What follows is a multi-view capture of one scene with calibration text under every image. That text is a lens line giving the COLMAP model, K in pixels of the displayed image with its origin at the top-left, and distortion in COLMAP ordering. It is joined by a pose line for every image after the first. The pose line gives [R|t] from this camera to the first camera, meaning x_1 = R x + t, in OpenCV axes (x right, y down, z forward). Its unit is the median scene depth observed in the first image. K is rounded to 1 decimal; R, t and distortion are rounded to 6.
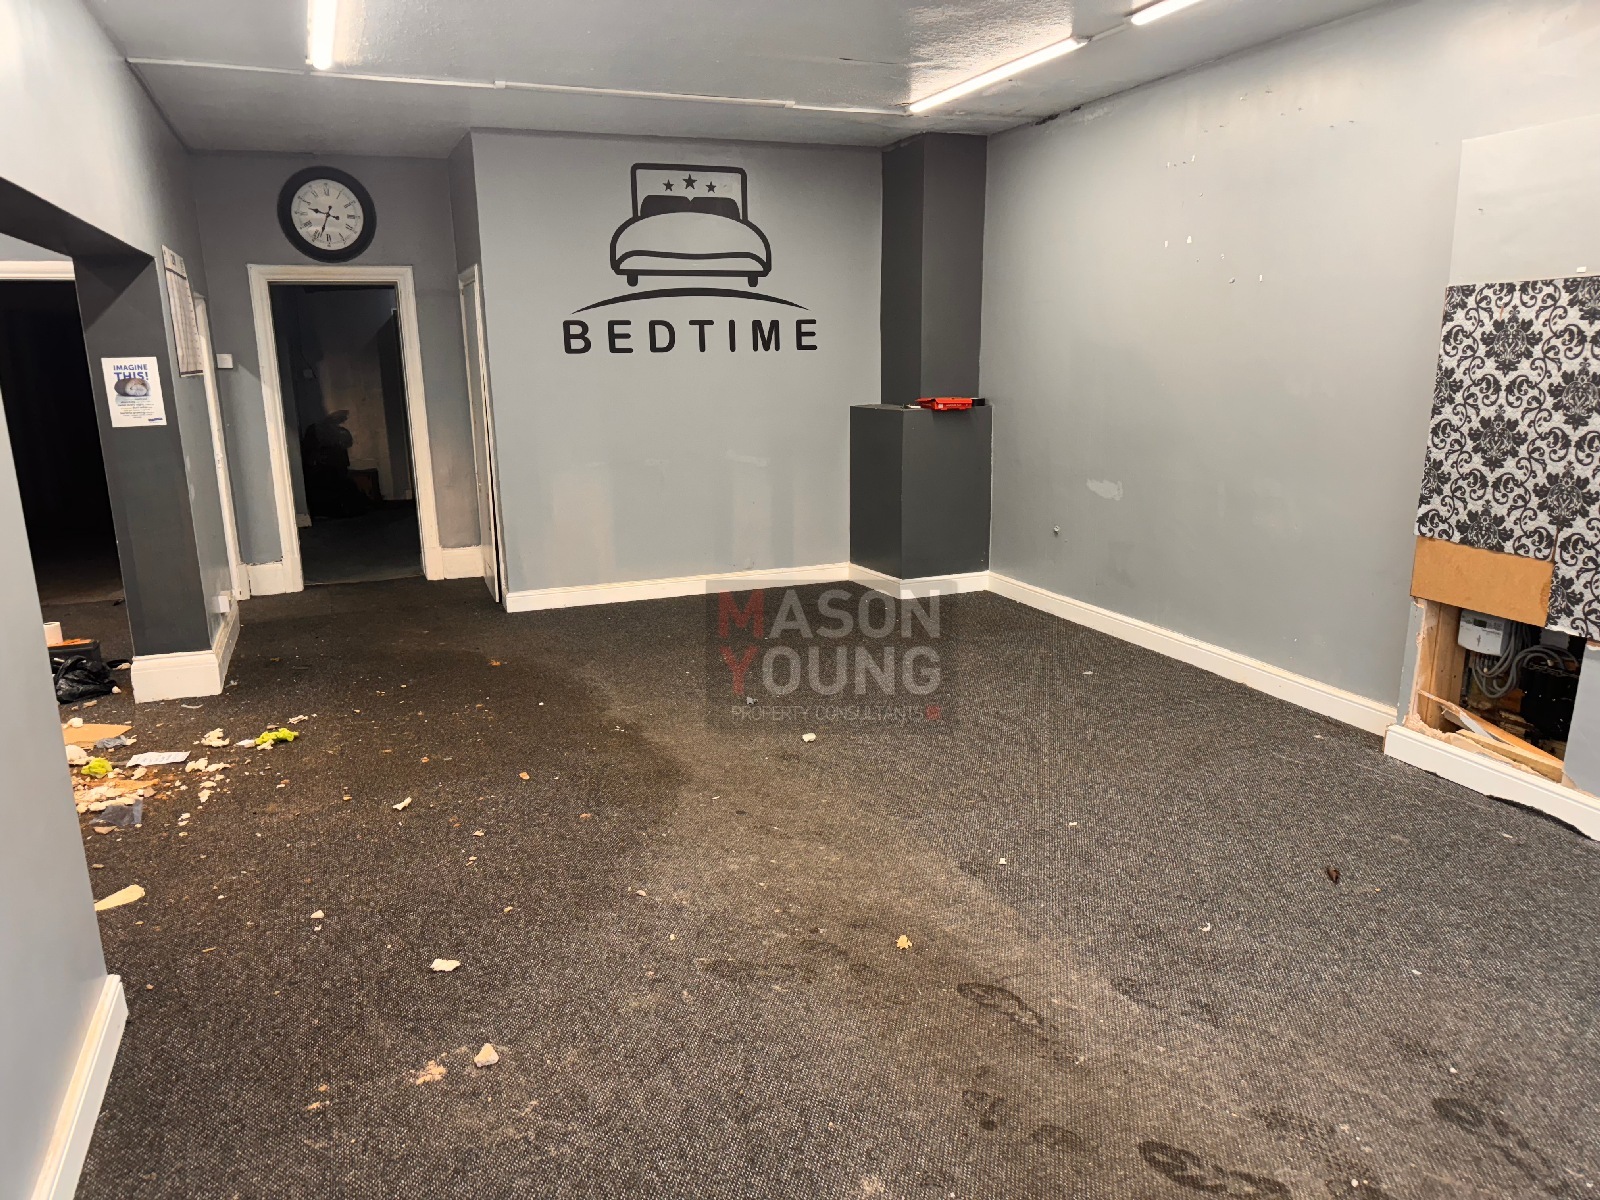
lens RADIAL K [[1118.1, 0, 792.6], [0, 1118.1, 605.3], [0, 0, 1]] dist [0.004298, -0.000459]
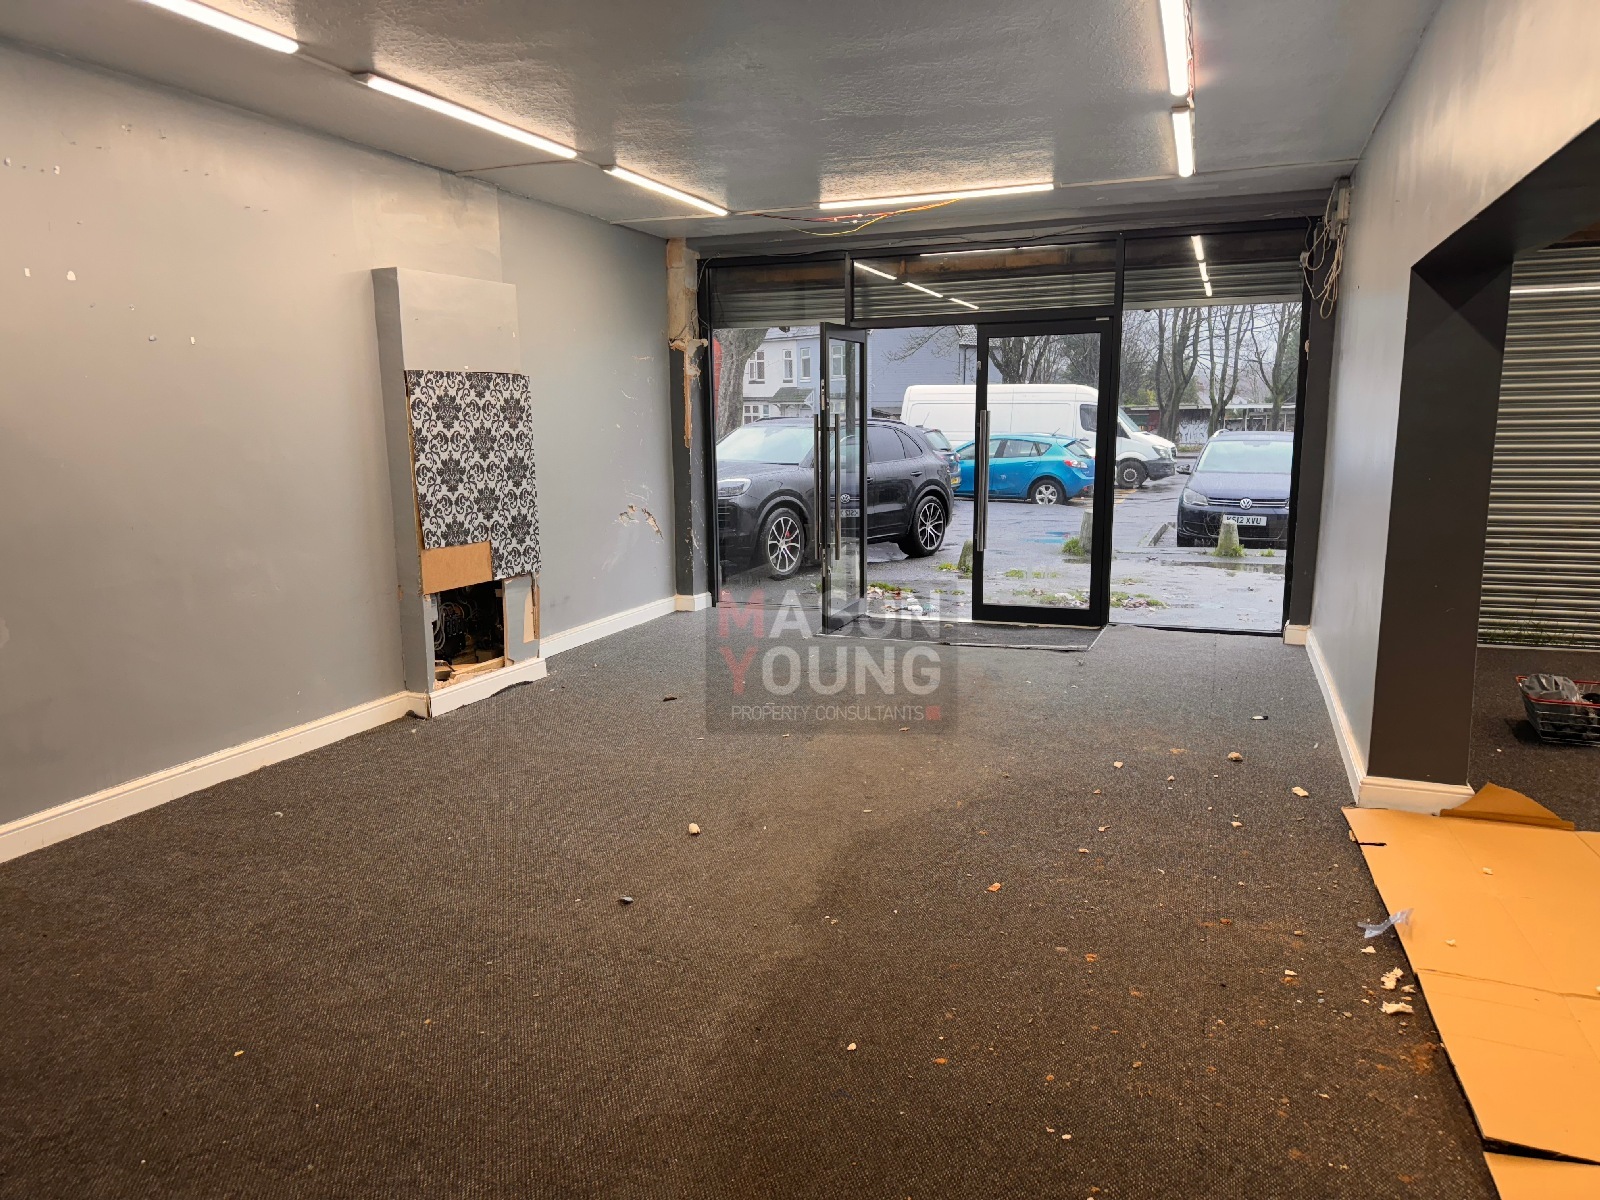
lens RADIAL K [[1118.1, 0, 770.8], [0, 1118.1, 642.5], [0, 0, 1]] dist [0.004298, -0.000459]
pose [[-0.726425, -0.107891, 0.678724, -0.736828], [0.182143, 0.922058, 0.341515, -0.371425], [-0.662669, 0.371710, -0.650155, 1.763048]]
